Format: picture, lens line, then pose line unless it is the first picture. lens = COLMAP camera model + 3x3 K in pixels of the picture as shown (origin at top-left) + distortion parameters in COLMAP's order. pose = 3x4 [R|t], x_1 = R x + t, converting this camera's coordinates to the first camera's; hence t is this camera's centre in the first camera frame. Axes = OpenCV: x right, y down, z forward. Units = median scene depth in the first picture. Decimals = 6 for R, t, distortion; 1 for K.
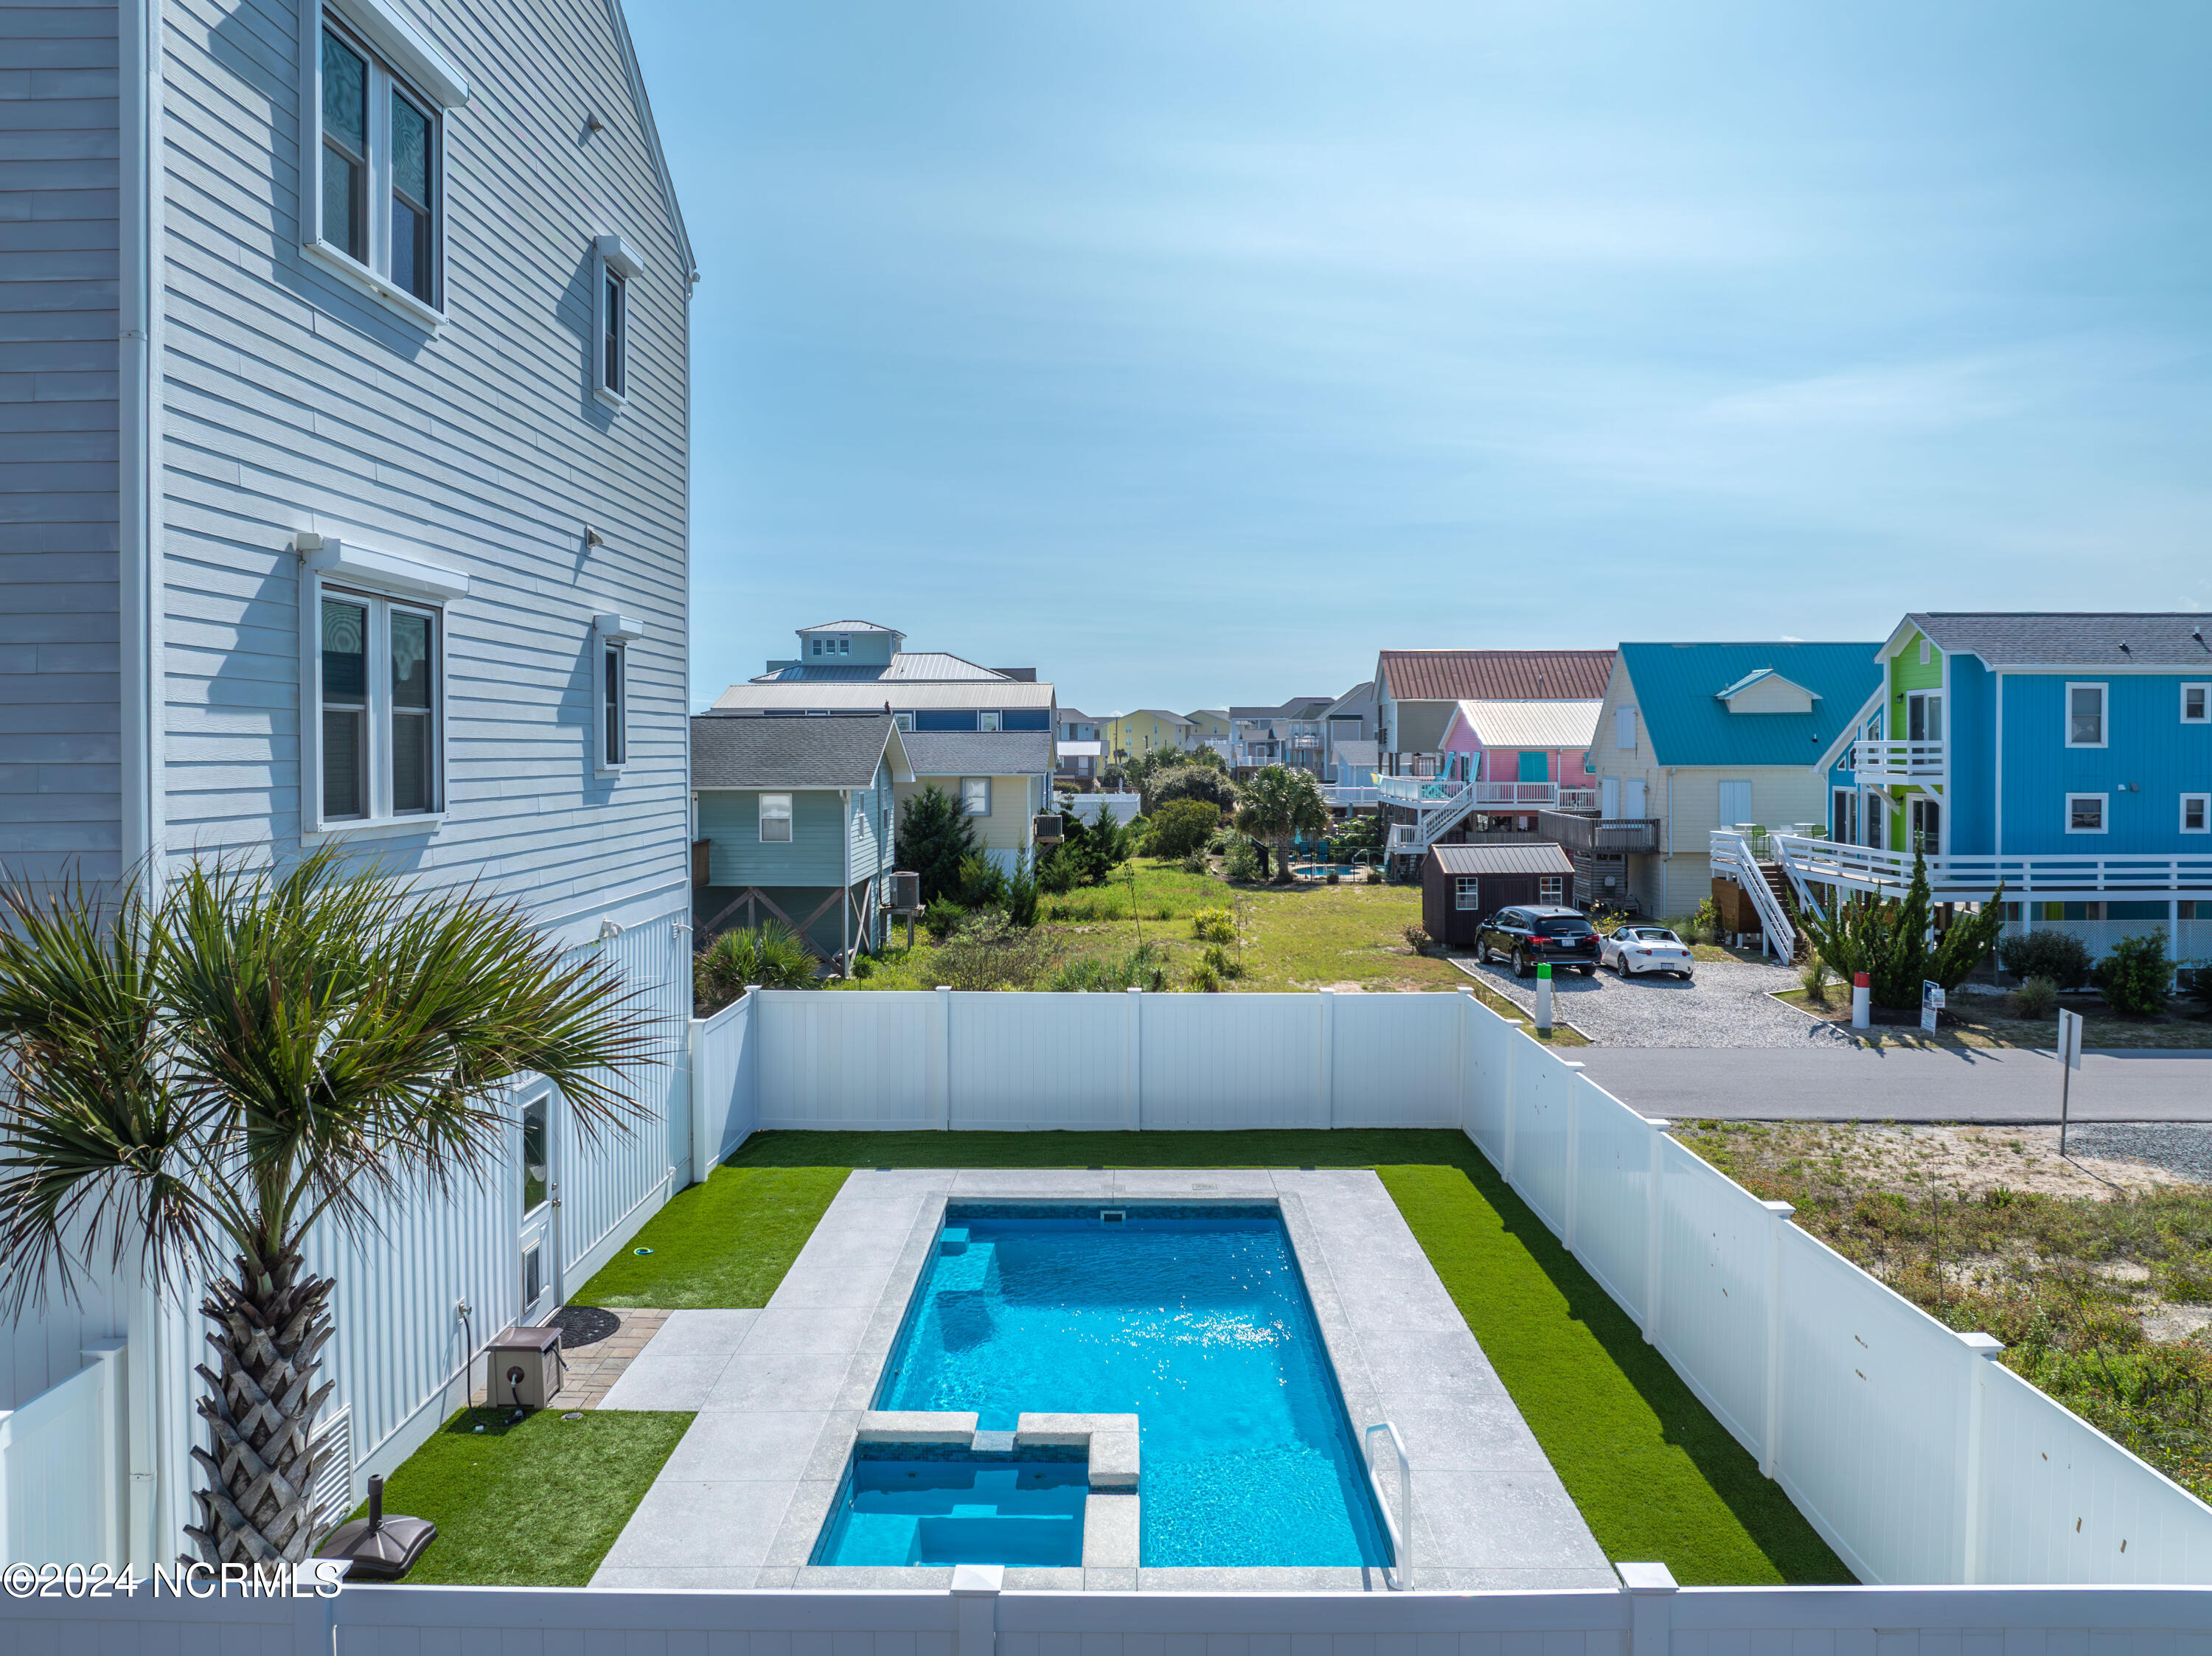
lens RADIAL K [[1582.5, 0, 1104.9], [0, 1582.5, 769.8], [0, 0, 1]] dist [-0.048223, -0.001125]
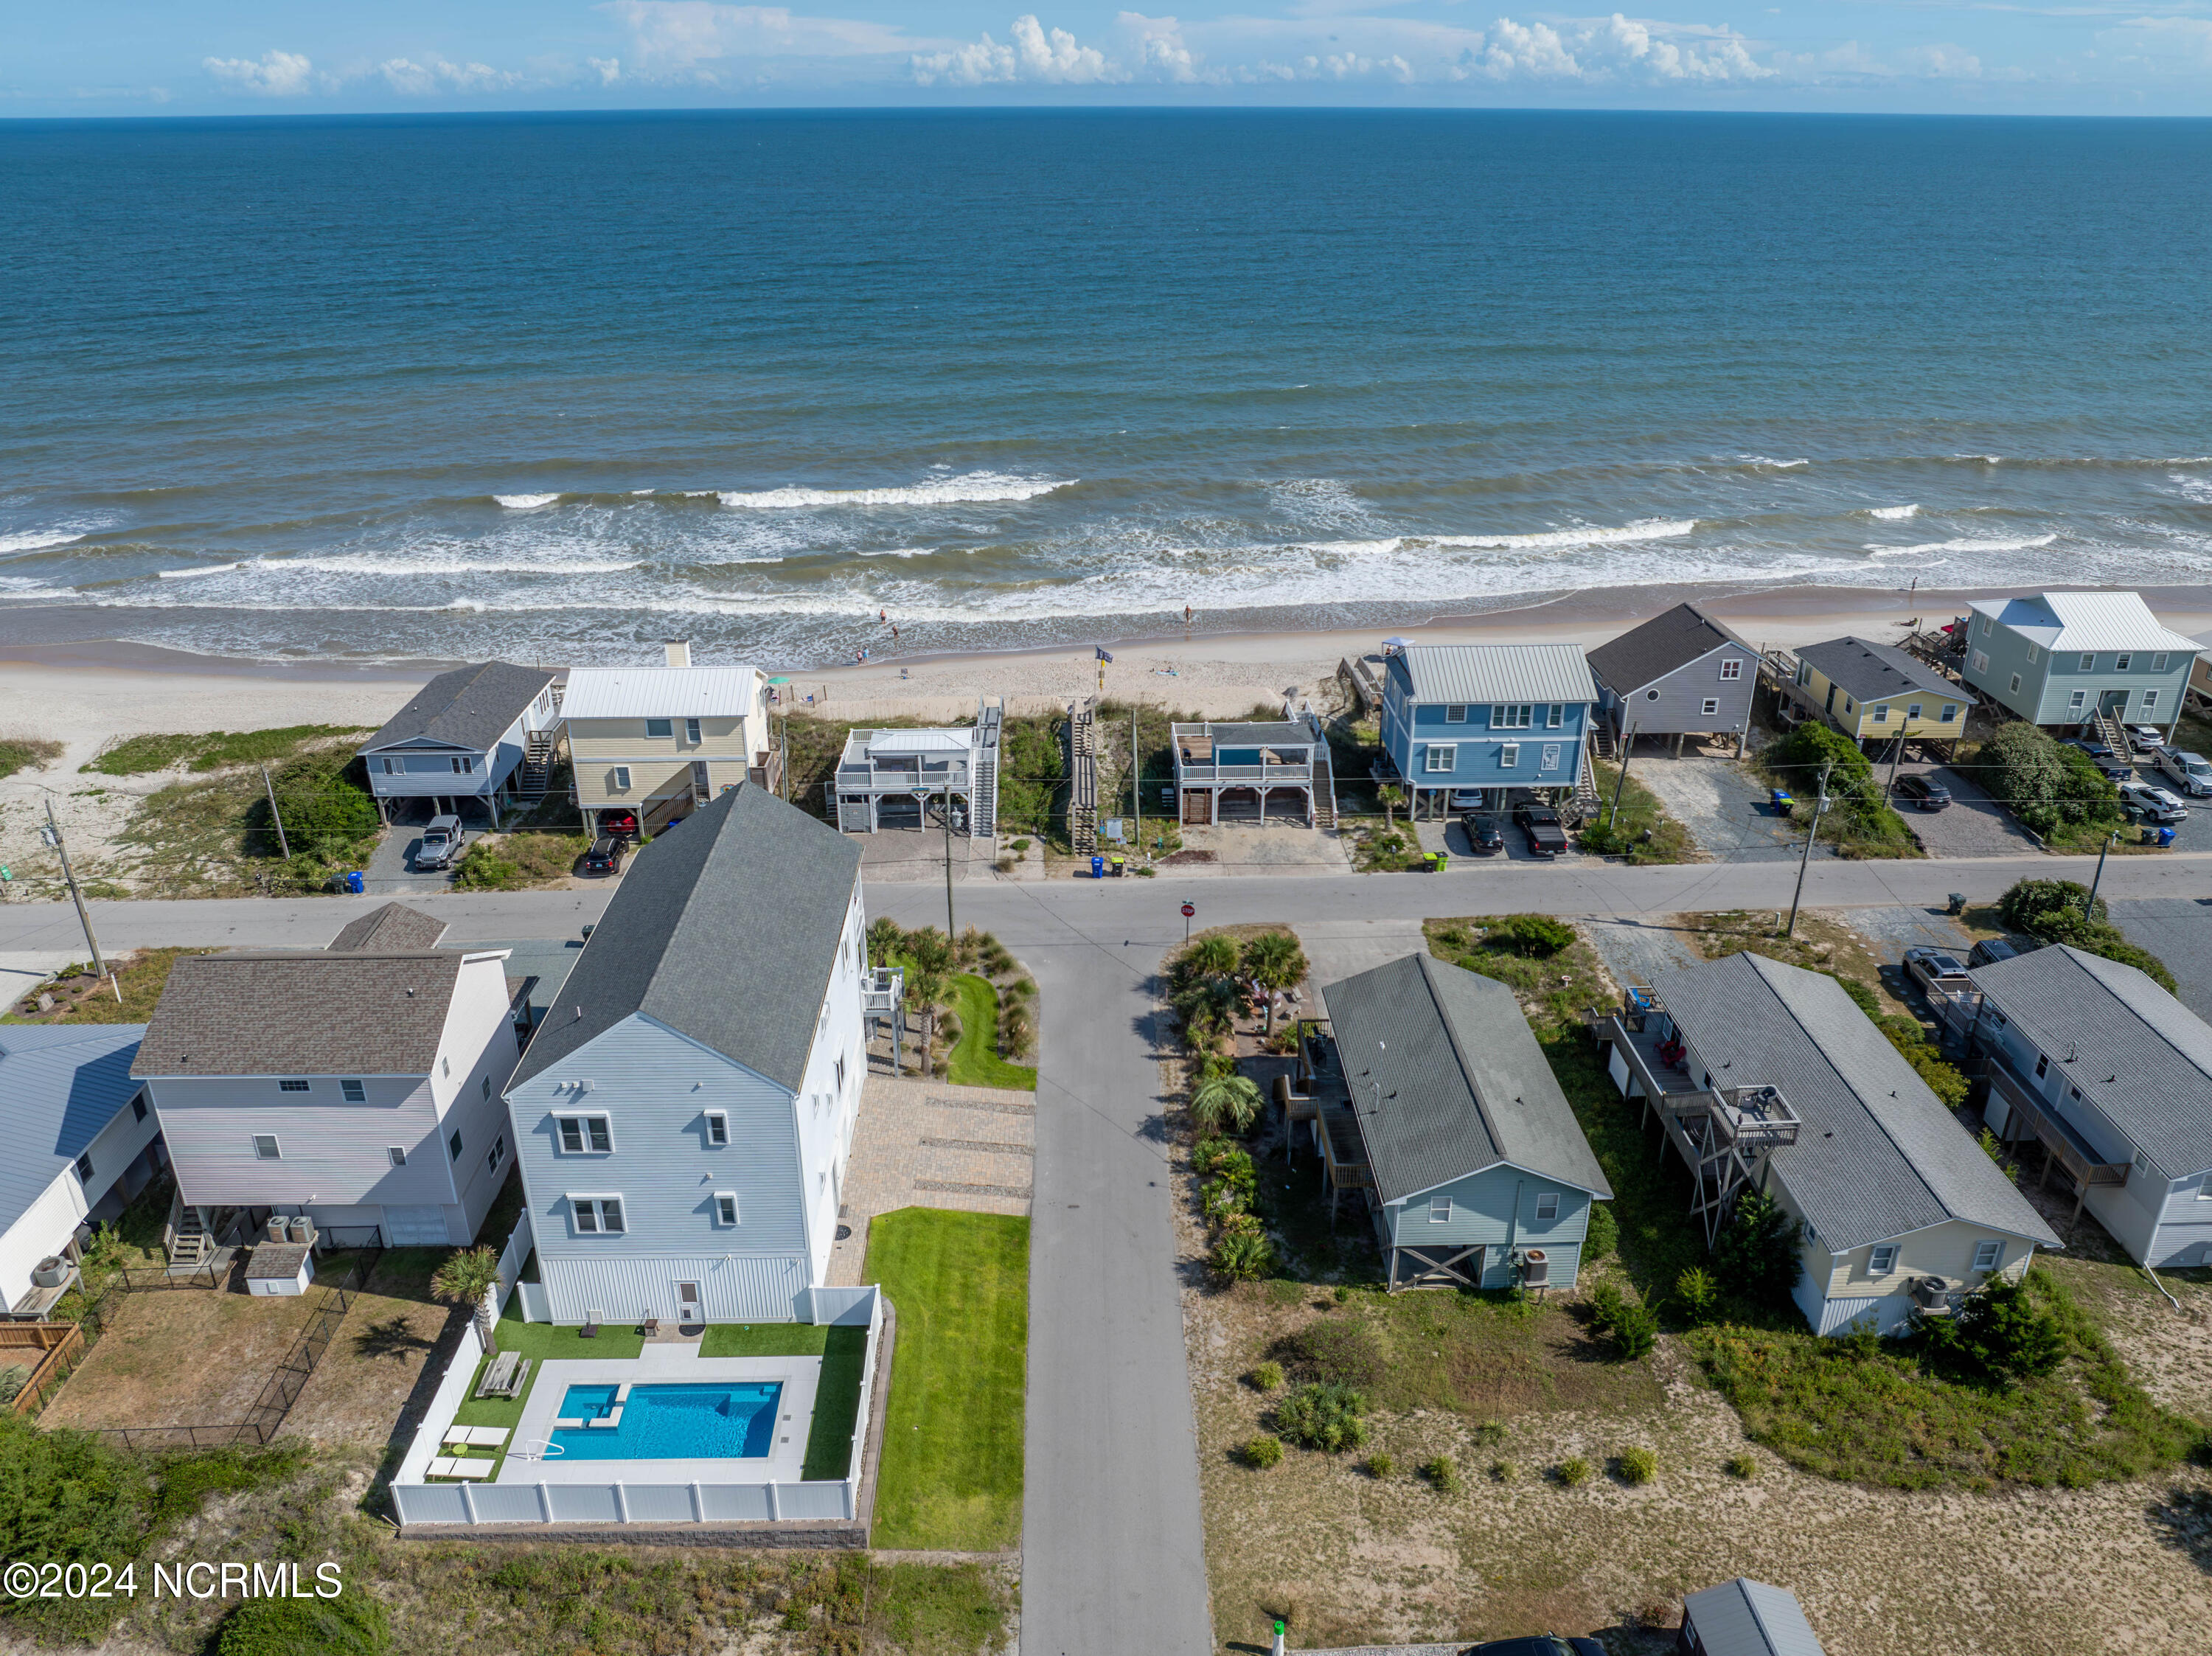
lens RADIAL K [[1583.6, 0, 1108.2], [0, 1583.6, 828.6], [0, 0, 1]] dist [-0.043001, 0.015007]
pose [[0.039619, 0.422156, -0.905657, 2.730904], [-0.016744, 0.906522, 0.421827, -2.453760], [0.999075, -0.001548, 0.042984, 1.726184]]
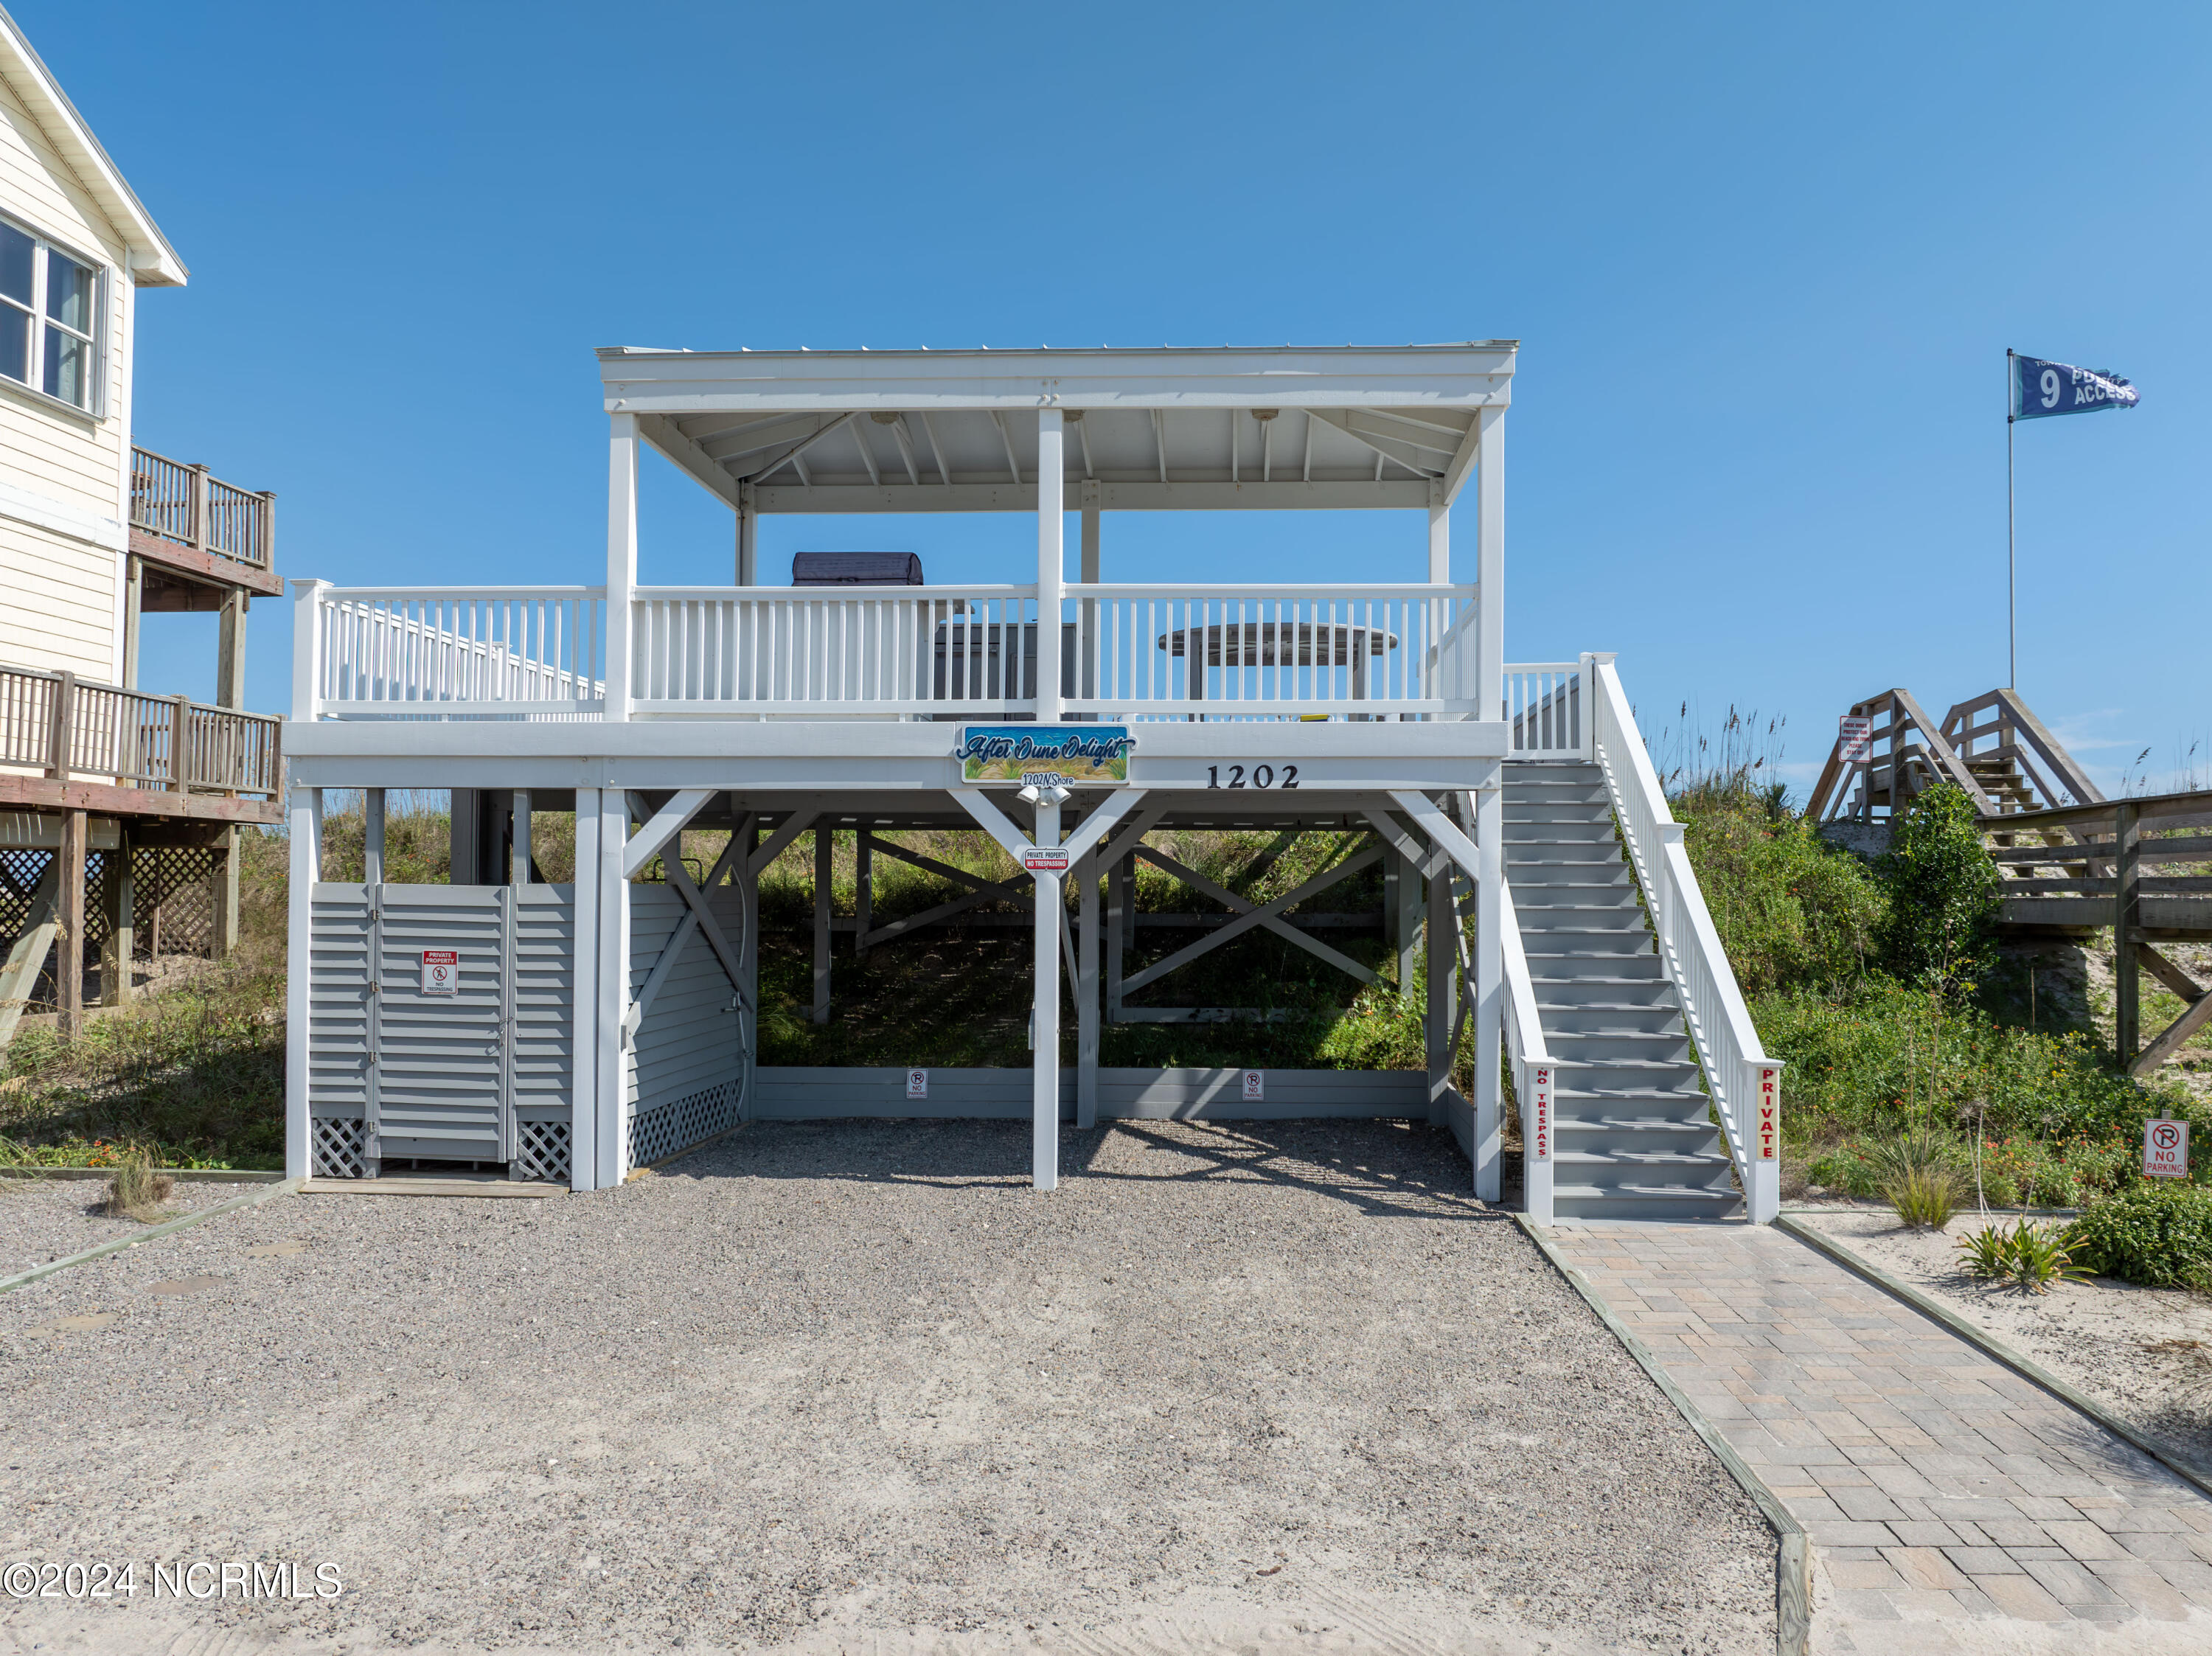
lens RADIAL K [[1623.4, 0, 1179.1], [0, 1623.4, 830.2], [0, 0, 1]] dist [-0.006014, -0.002364]
pose [[-0.023260, -0.034995, -0.999117, -2.533503], [-0.021594, 0.999172, -0.034495, 0.211876], [0.999496, 0.020773, -0.023996, 1.314578]]
